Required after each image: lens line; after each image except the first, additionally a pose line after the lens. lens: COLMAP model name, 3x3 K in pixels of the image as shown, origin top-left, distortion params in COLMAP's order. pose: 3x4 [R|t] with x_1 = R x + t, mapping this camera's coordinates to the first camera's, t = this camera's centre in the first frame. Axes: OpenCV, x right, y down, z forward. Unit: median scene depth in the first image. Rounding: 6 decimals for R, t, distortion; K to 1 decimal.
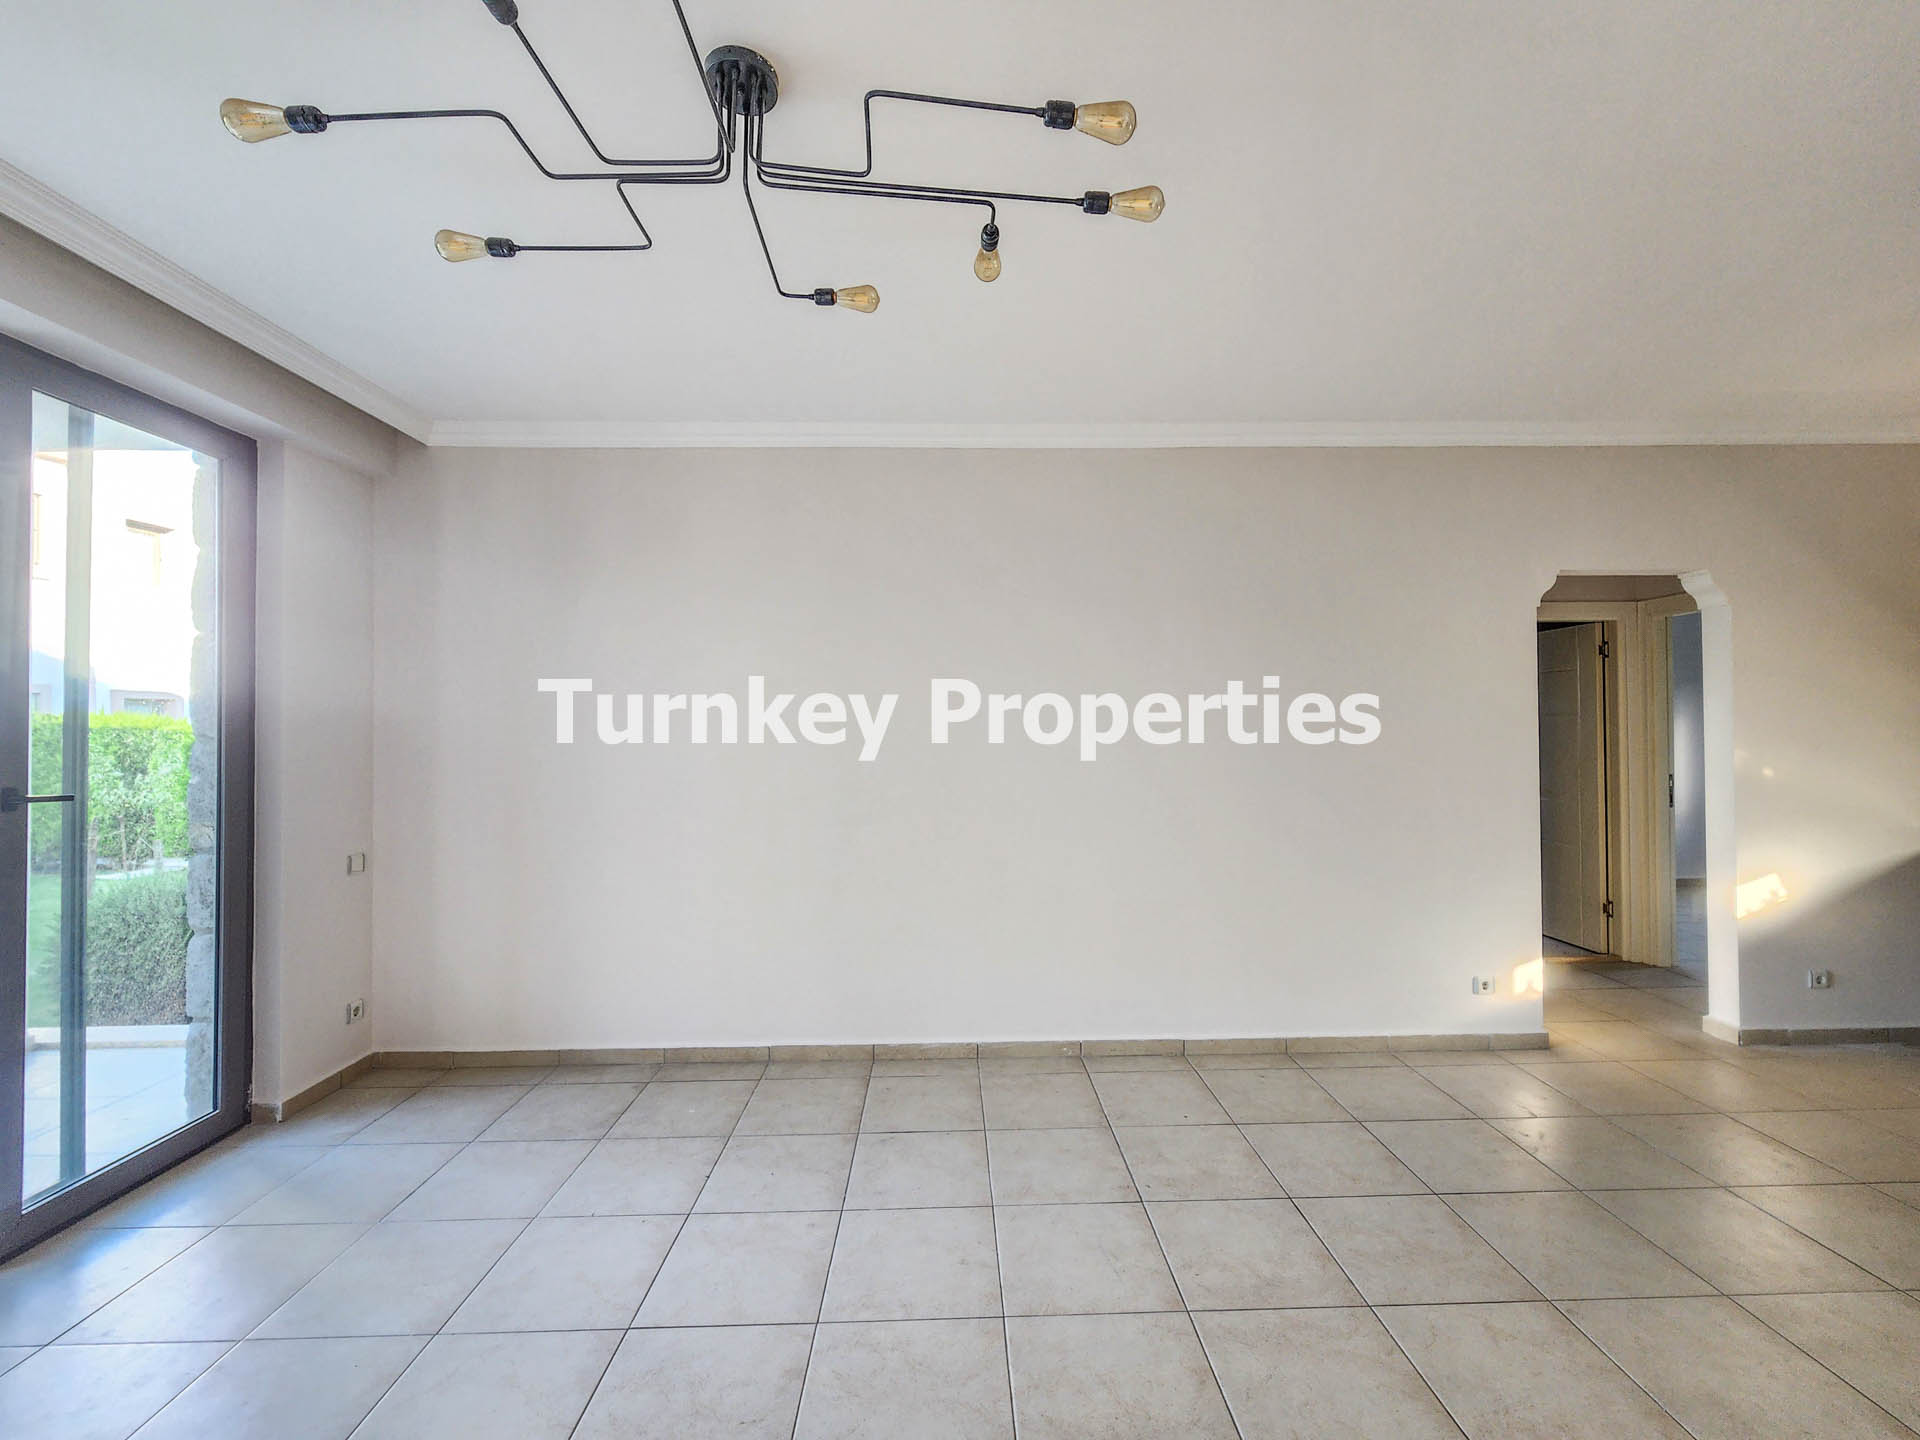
lens RADIAL K [[788.9, 0, 968.2], [0, 788.9, 721.9], [0, 0, 1]] dist [-0.001604, 0.000835]
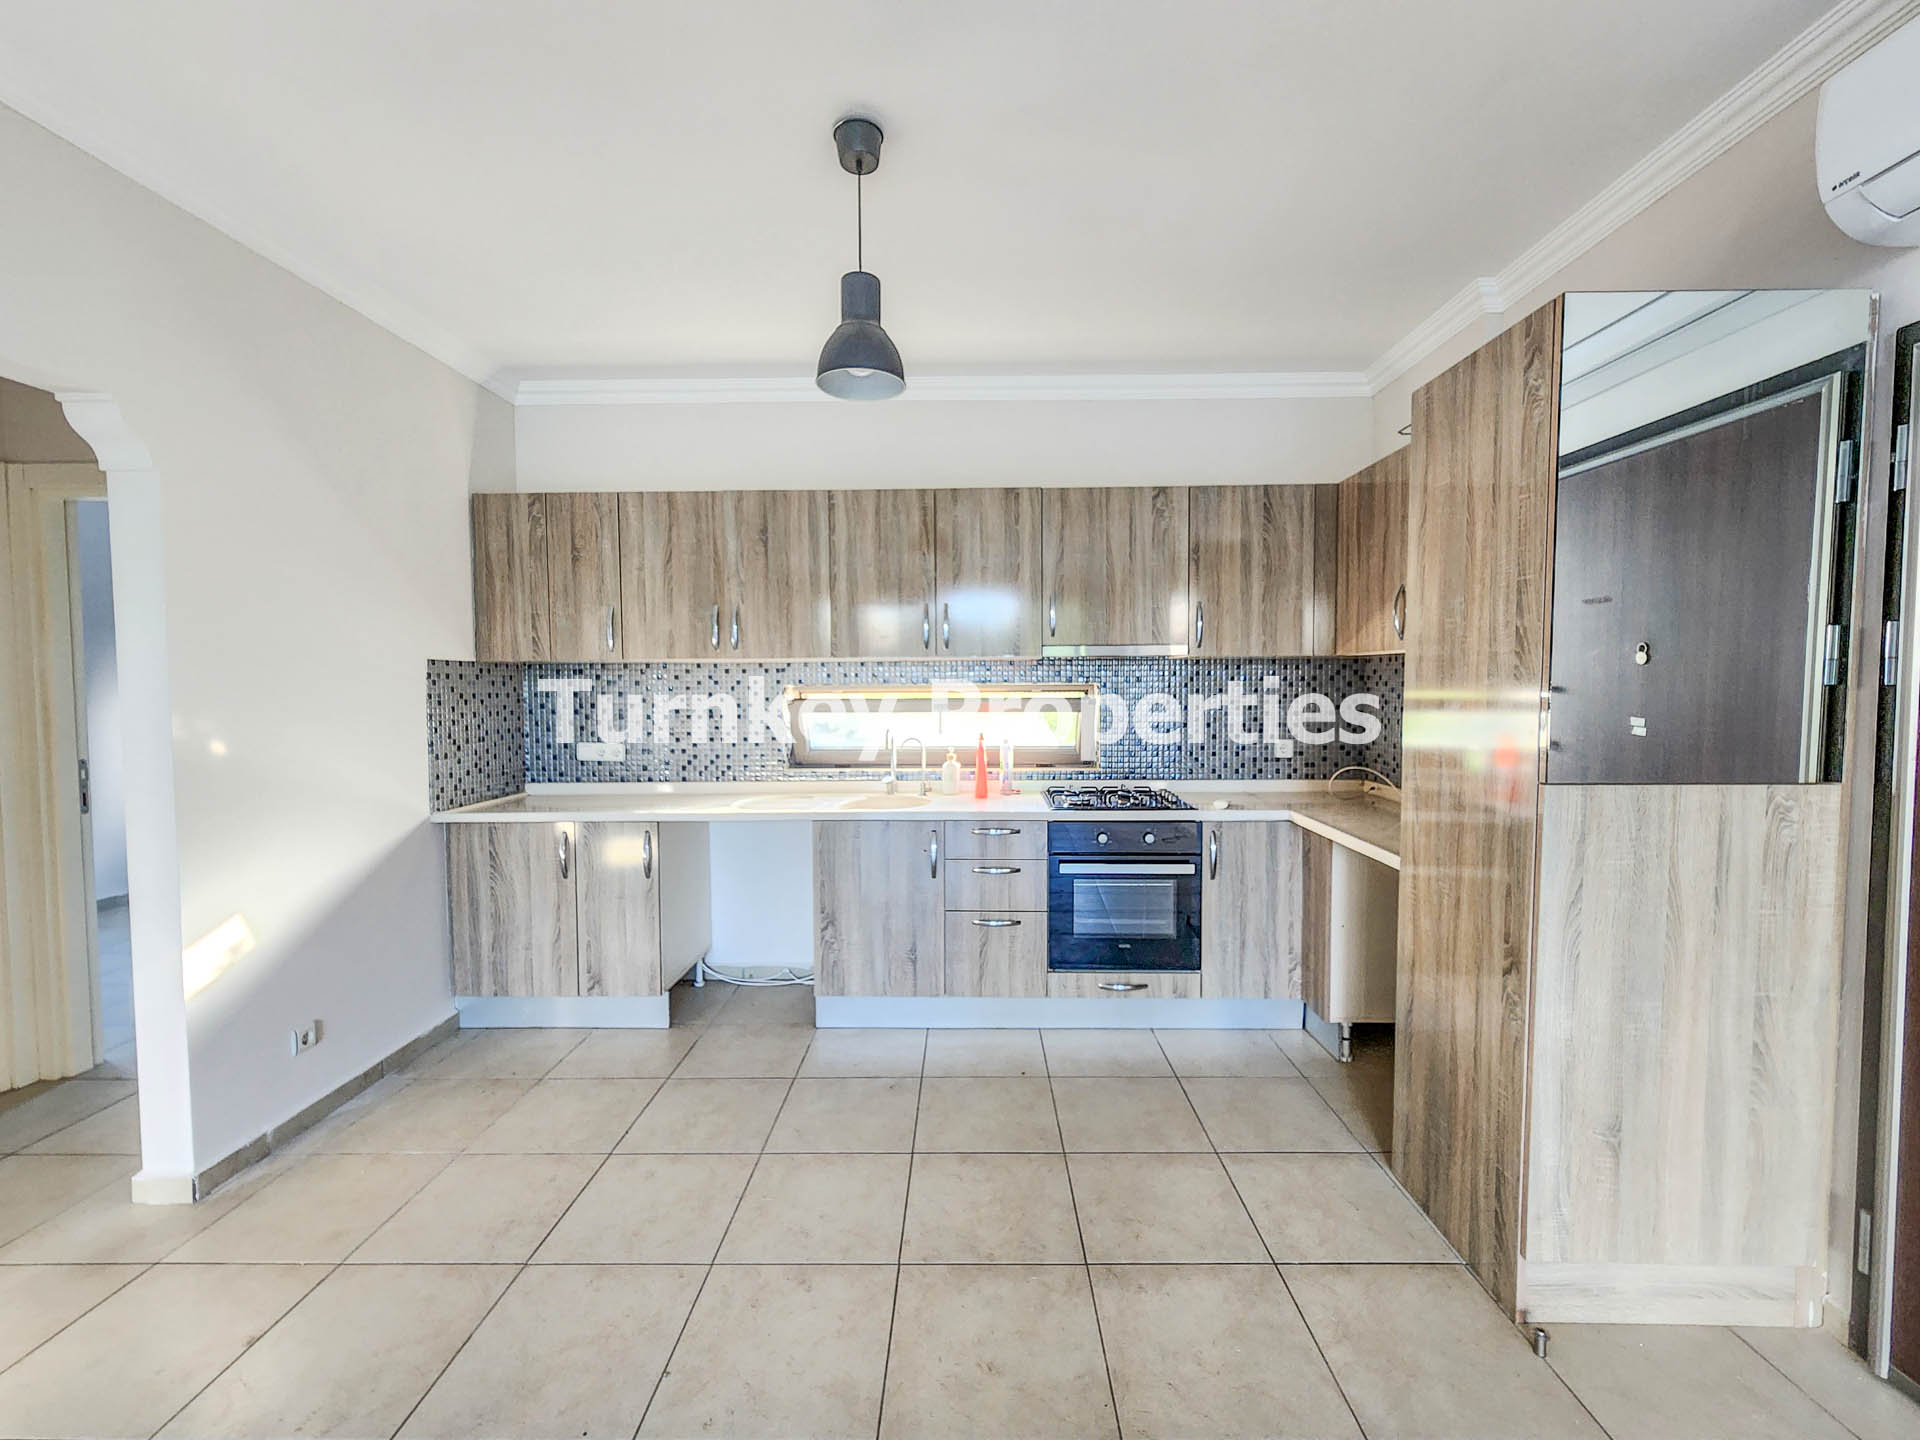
lens RADIAL K [[788.9, 0, 966.6], [0, 788.9, 720.0], [0, 0, 1]] dist [-0.001604, 0.000835]
pose [[0.039130, -0.036001, 0.998585, 0.500910], [-0.006351, 0.999322, 0.036276, 0.014536], [-0.999214, -0.007762, 0.038874, 0.470703]]
